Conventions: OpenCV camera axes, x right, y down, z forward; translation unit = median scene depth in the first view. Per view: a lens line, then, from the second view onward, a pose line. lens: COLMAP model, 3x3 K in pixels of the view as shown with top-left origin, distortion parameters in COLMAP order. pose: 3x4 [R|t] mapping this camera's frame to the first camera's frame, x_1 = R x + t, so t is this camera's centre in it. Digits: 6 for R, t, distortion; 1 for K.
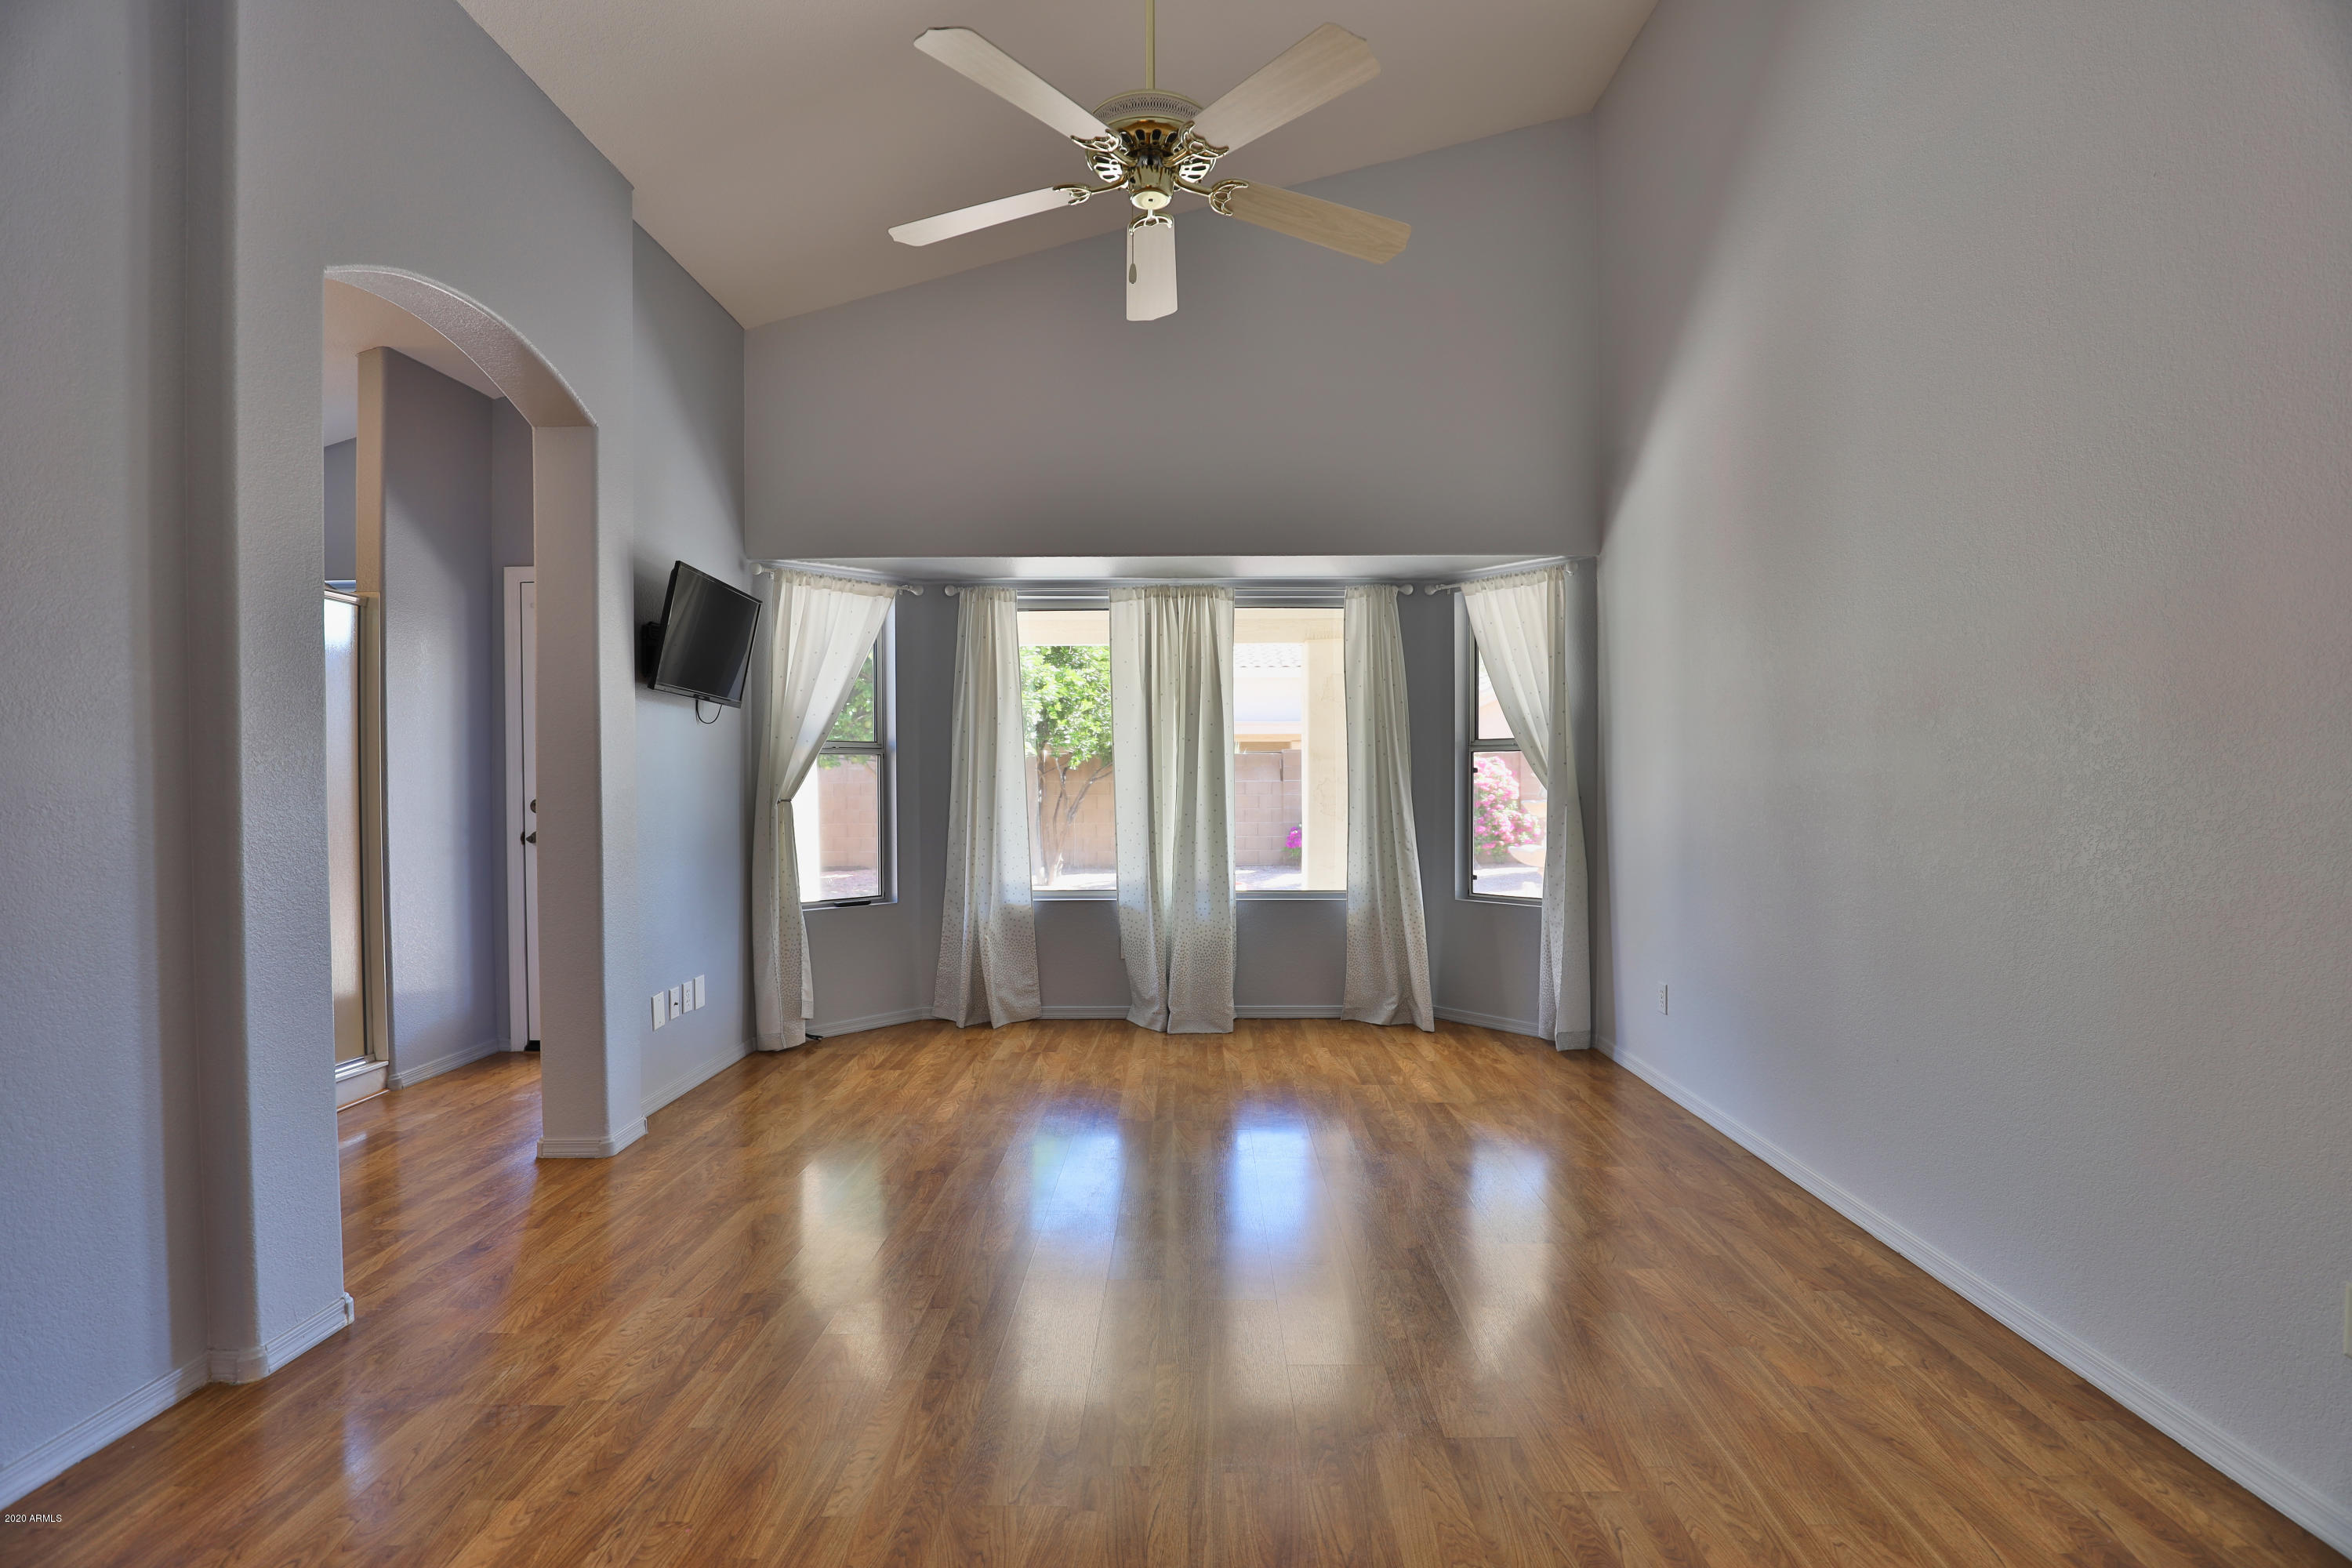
lens RADIAL K [[1072.7, 0, 1186.9], [0, 1072.7, 792.4], [0, 0, 1]] dist [-0.029983, 0.002619]
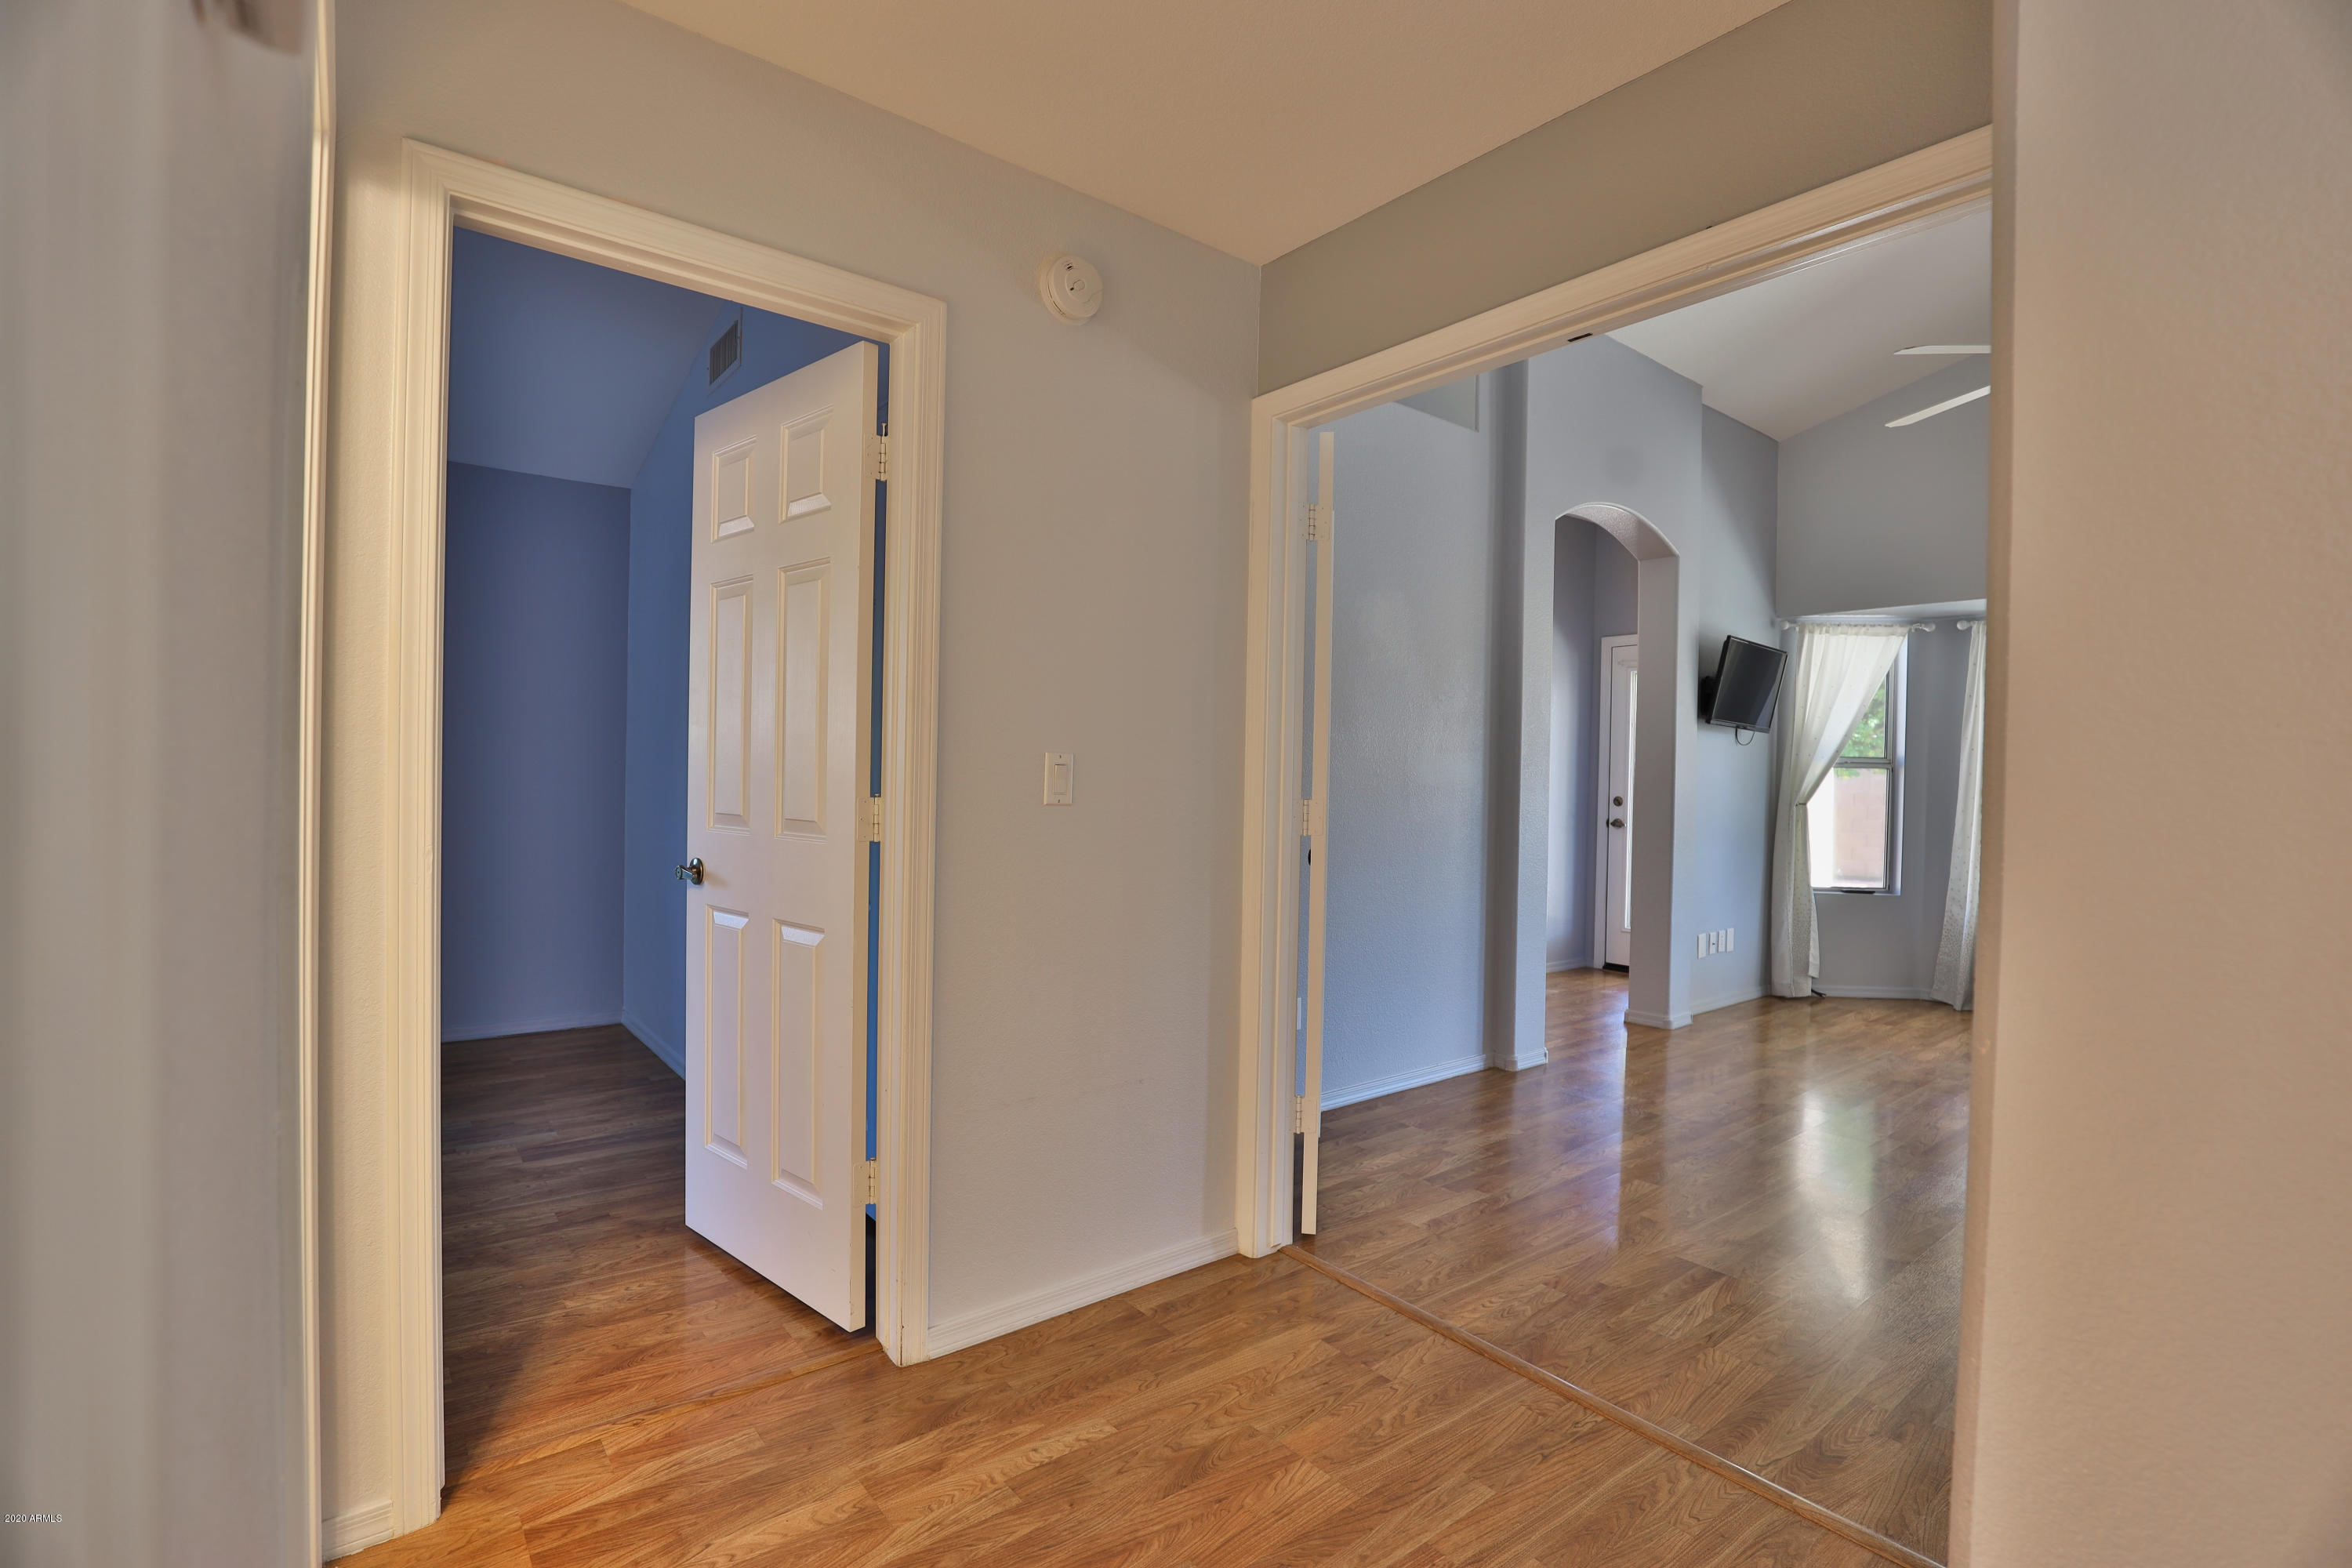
lens RADIAL K [[1072.7, 0, 1195.7], [0, 1072.7, 786.7], [0, 0, 1]] dist [-0.029983, 0.002619]
pose [[0.638288, 0.027056, -0.769322, 0.138933], [-0.035090, 0.999366, 0.006033, 0.004918], [0.768997, 0.023144, 0.638833, -0.372269]]
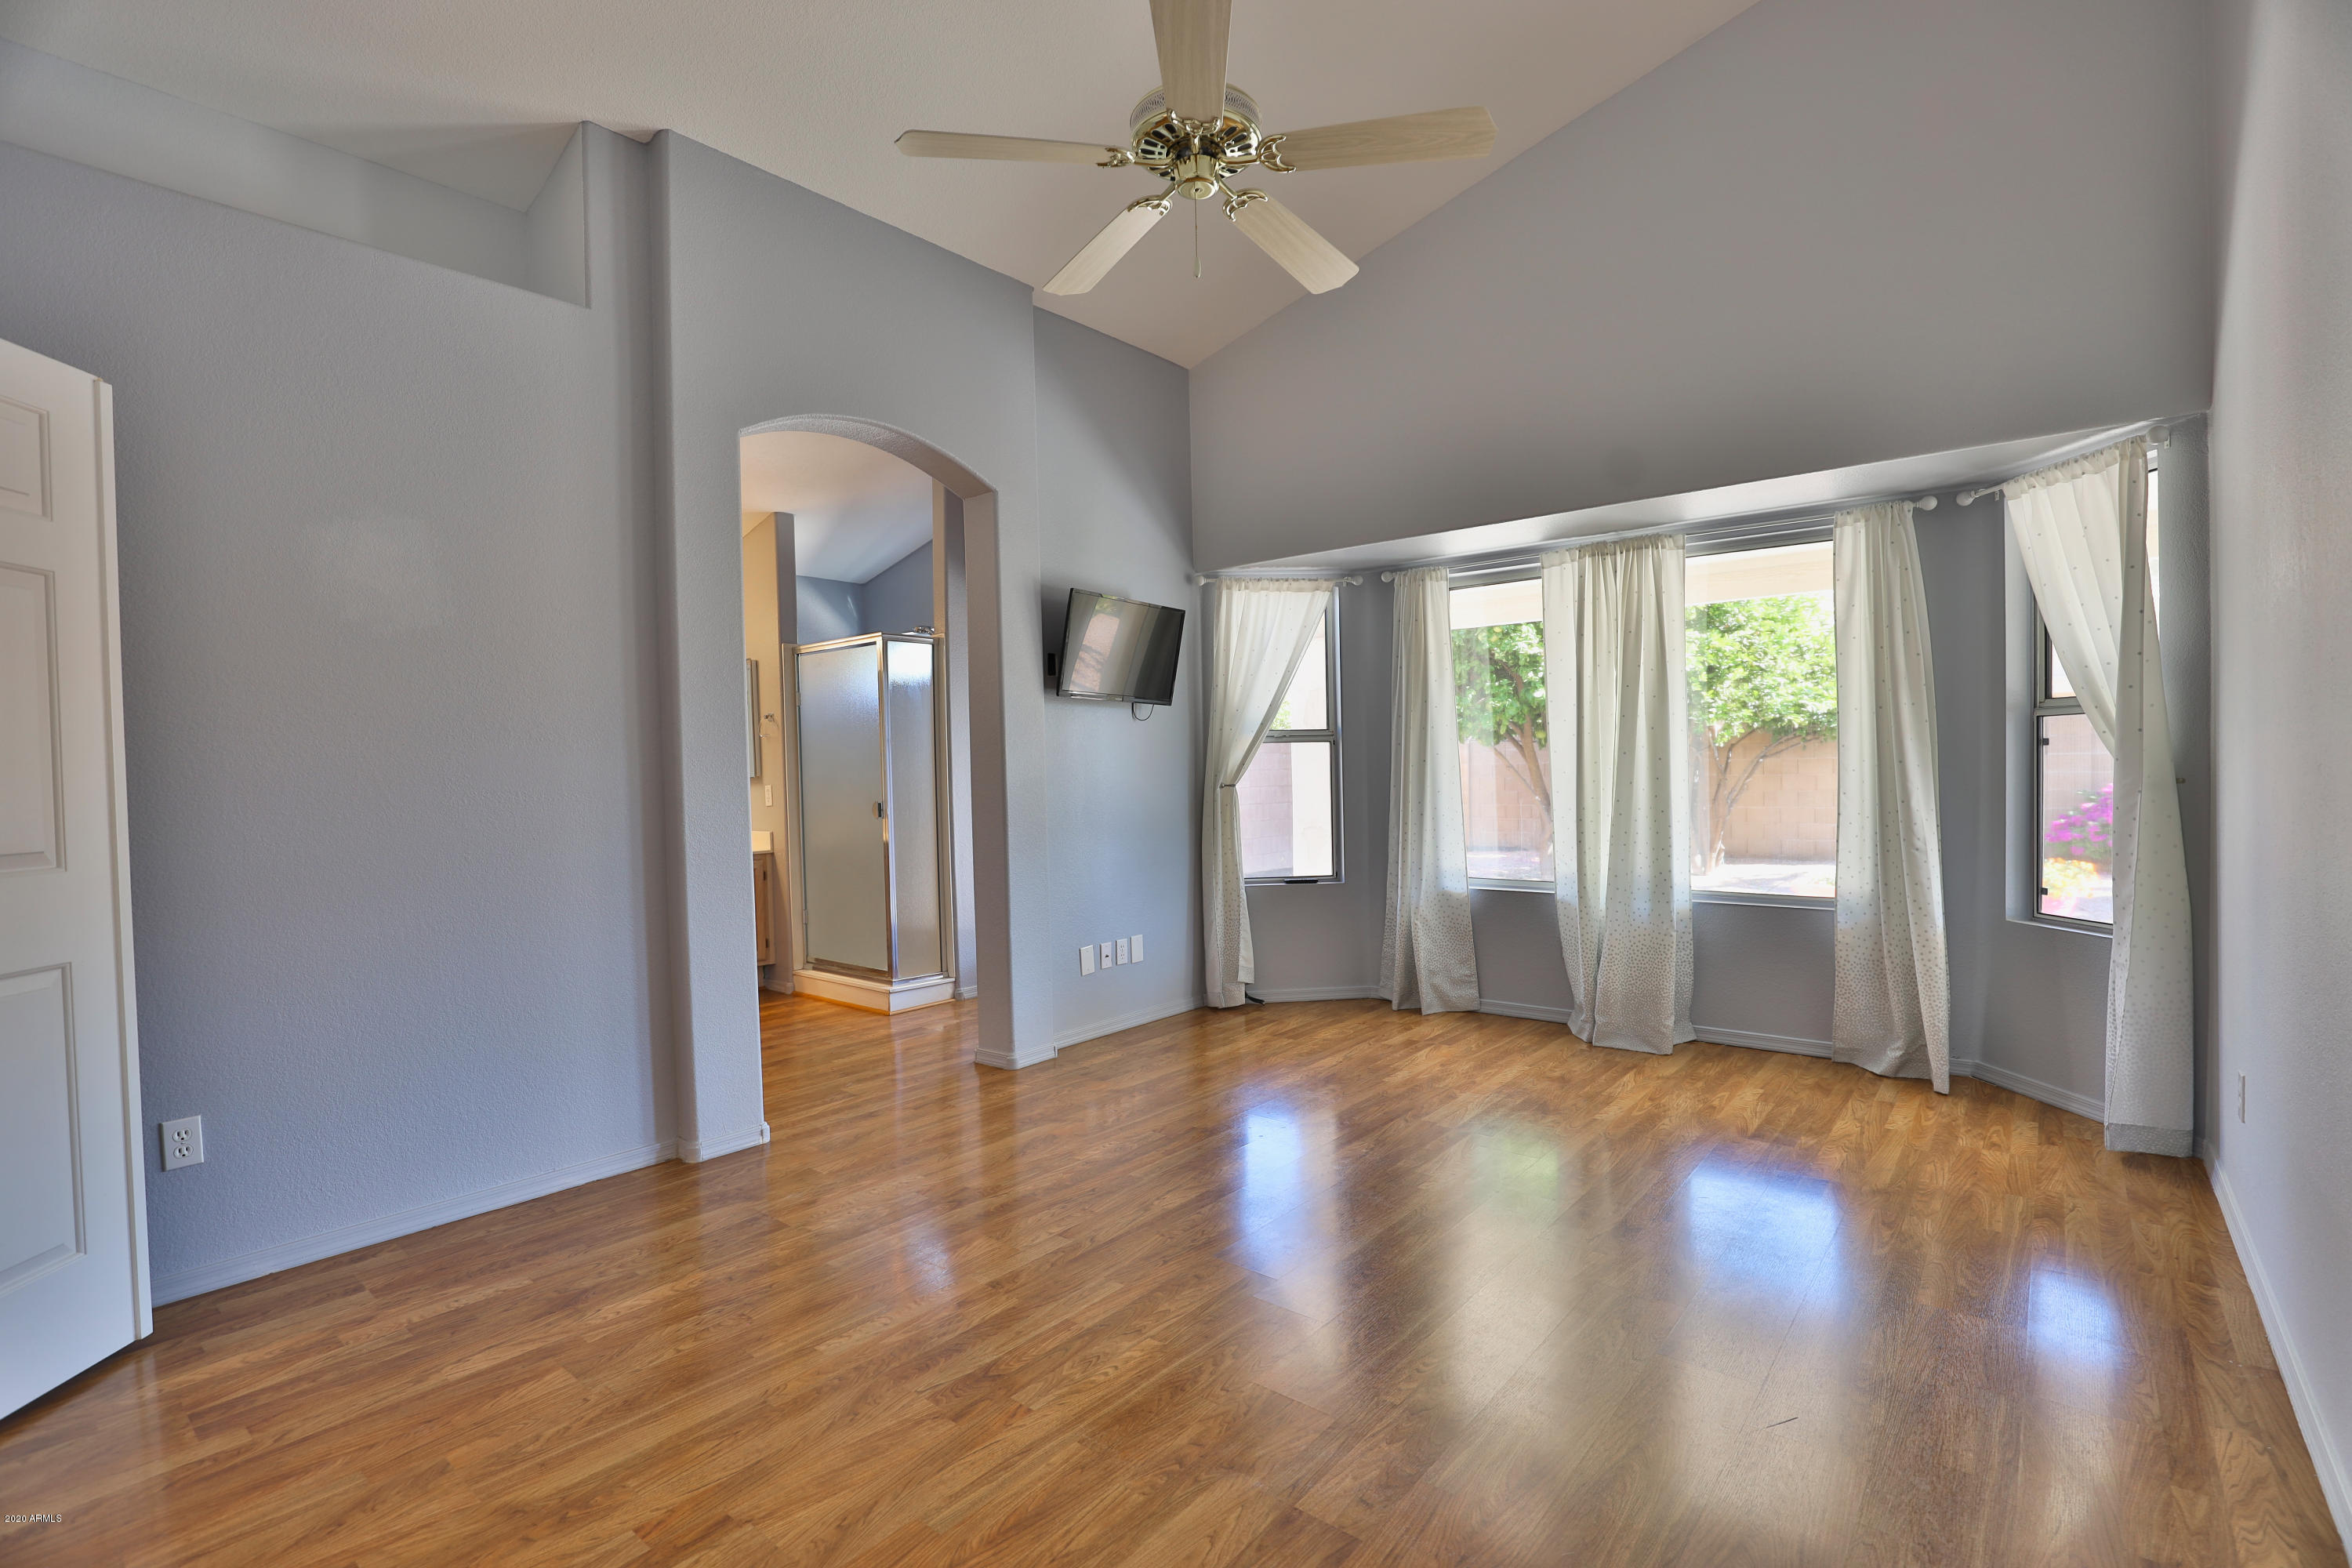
lens RADIAL K [[1072.7, 0, 1189.1], [0, 1072.7, 788.3], [0, 0, 1]] dist [-0.029983, 0.002619]
pose [[0.777518, 0.000873, -0.628860, 0.298195], [0.008841, 0.999885, 0.012319, -0.003546], [0.628798, -0.015138, 0.777421, 0.104852]]
